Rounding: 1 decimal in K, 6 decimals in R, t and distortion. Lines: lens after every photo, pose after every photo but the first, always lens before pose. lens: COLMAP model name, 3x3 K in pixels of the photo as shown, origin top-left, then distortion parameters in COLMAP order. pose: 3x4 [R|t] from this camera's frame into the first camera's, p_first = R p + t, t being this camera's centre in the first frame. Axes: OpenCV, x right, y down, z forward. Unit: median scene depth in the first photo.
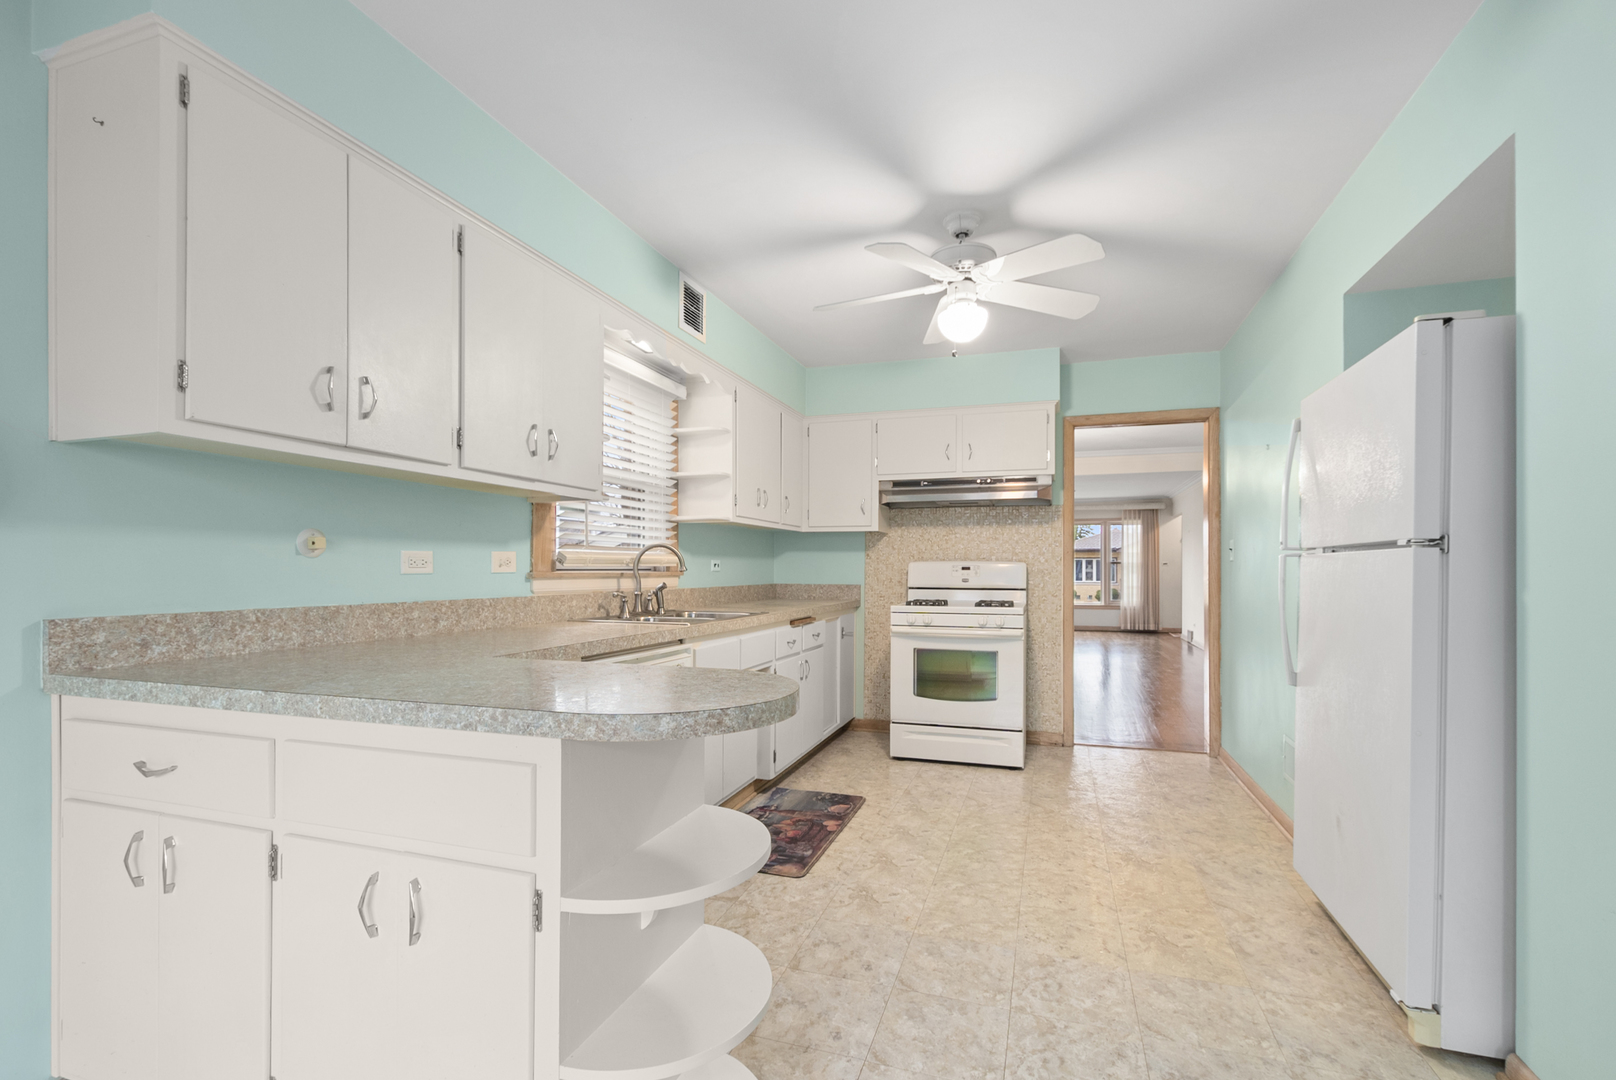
lens RADIAL K [[721.4, 0, 806.0], [0, 721.4, 569.7], [0, 0, 1]] dist [0.013001, -0.005091]
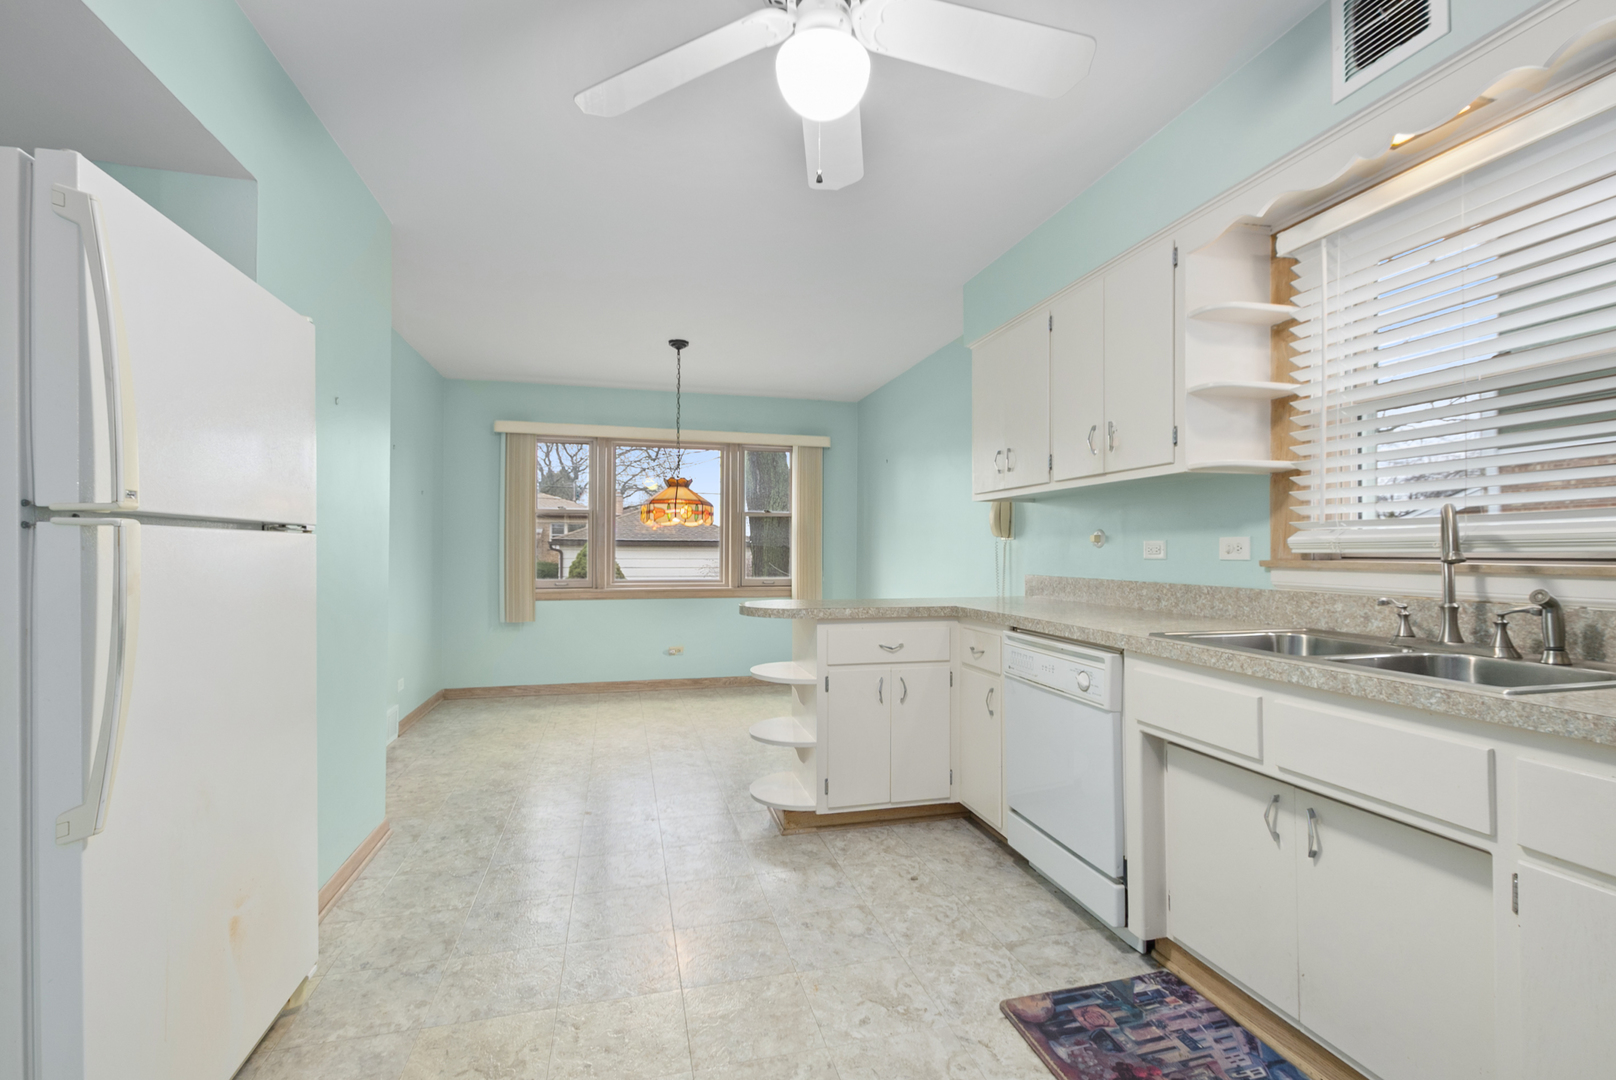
lens RADIAL K [[721.4, 0, 824.2], [0, 721.4, 538.5], [0, 0, 1]] dist [0.013001, -0.005091]
pose [[-0.824378, -0.013312, -0.565884, 0.632387], [-0.003164, 0.999816, -0.018910, -0.004511], [0.566032, -0.013799, -0.824268, 1.775650]]
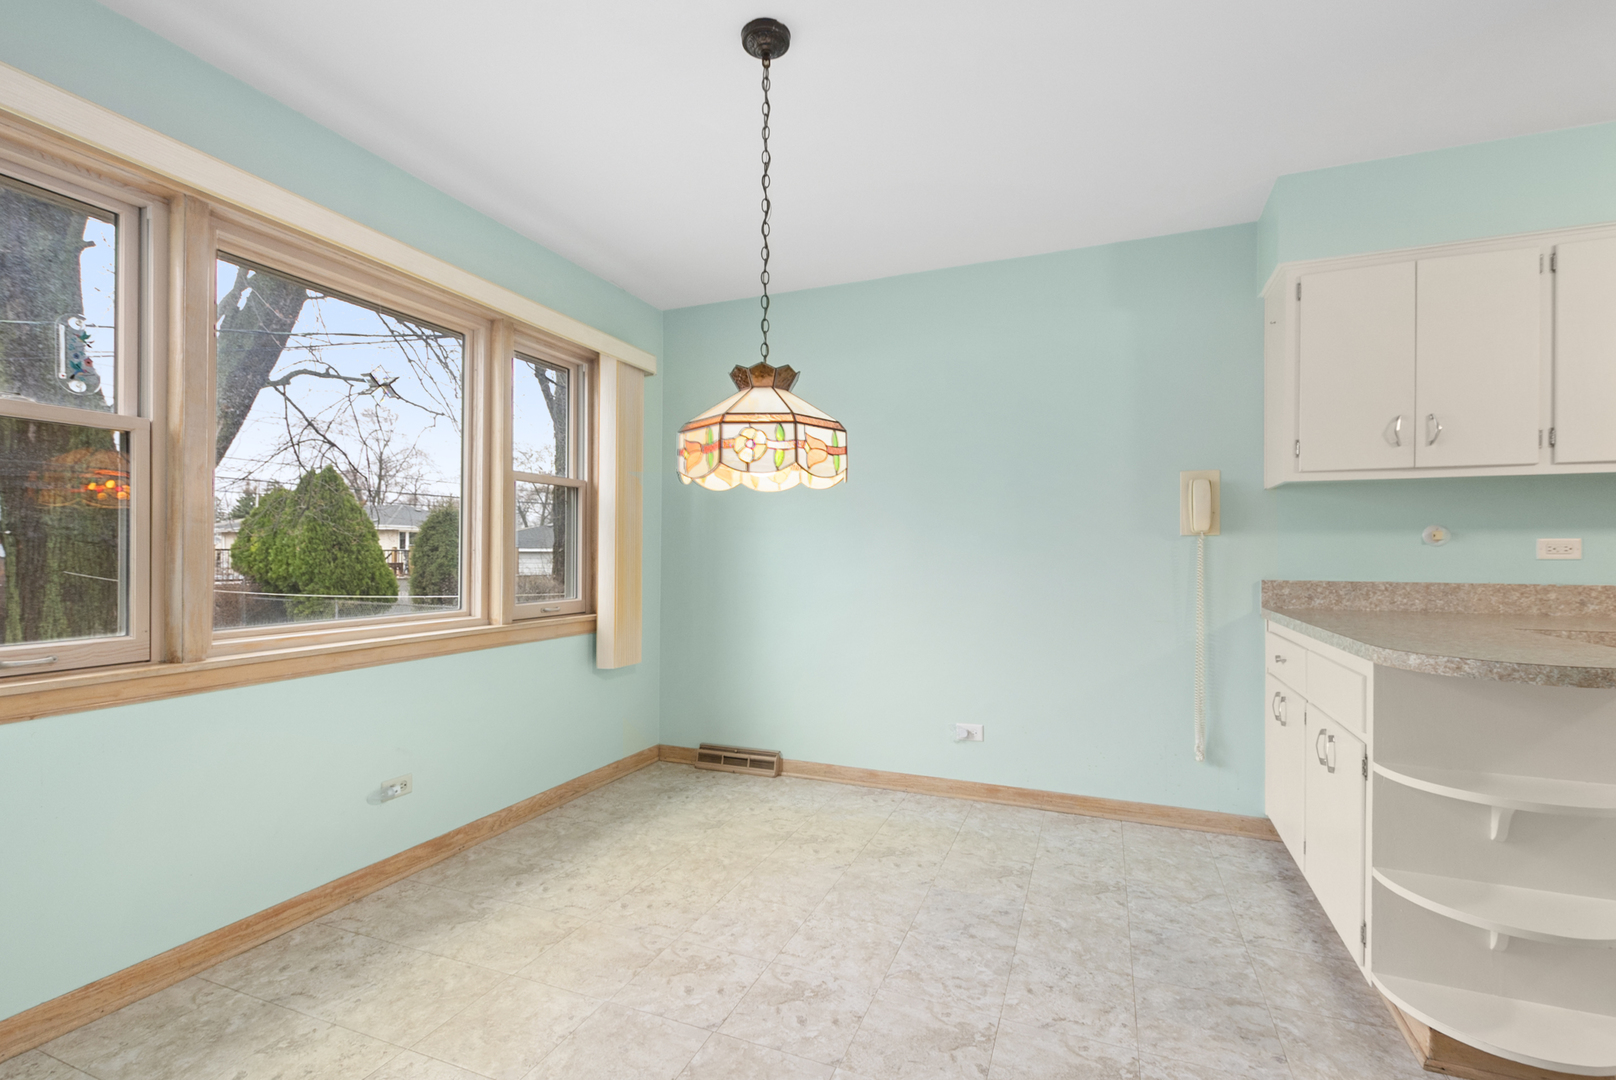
lens RADIAL K [[721.4, 0, 822.0], [0, 721.4, 547.3], [0, 0, 1]] dist [0.013001, -0.005091]
pose [[-0.042736, -0.006962, -0.999062, 0.642577], [-0.002532, 0.999973, -0.006860, -0.002228], [0.999083, 0.002236, -0.042752, -0.069469]]
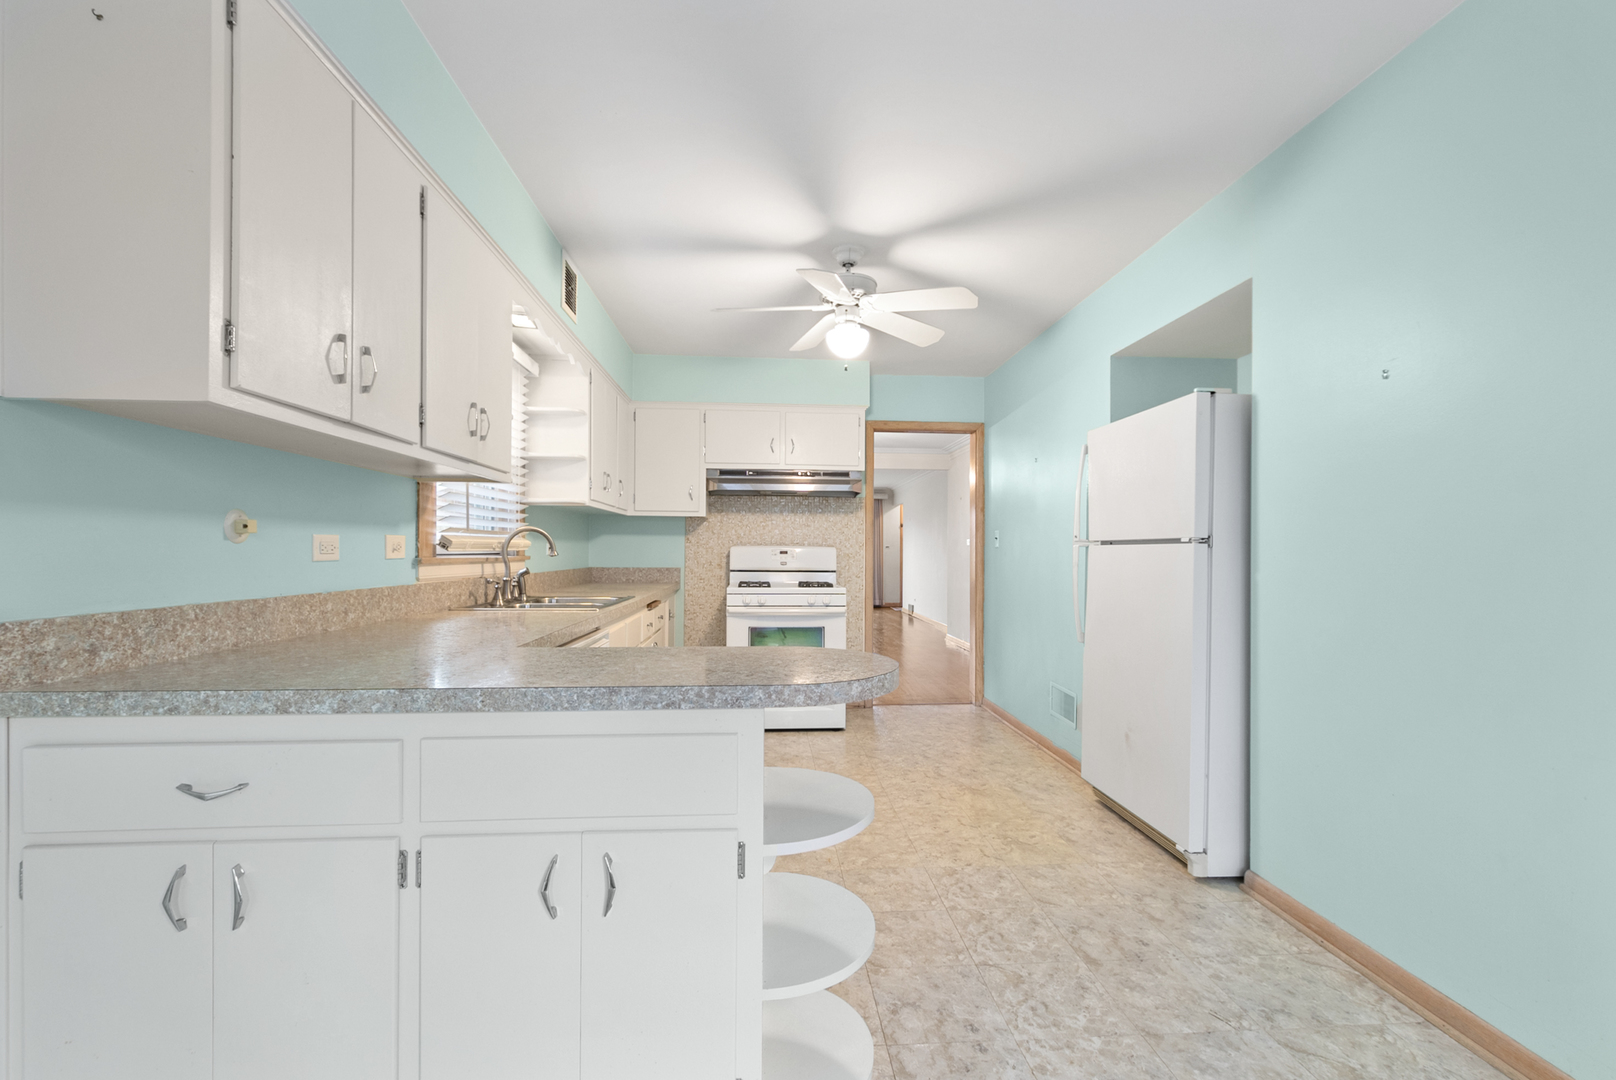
lens RADIAL K [[721.4, 0, 806.1], [0, 721.4, 554.2], [0, 0, 1]] dist [0.013001, -0.005091]
pose [[0.922630, 0.002296, 0.385680, -0.357041], [-0.004406, 0.999980, 0.004586, -0.009480], [-0.385661, -0.005930, 0.922621, -0.045698]]
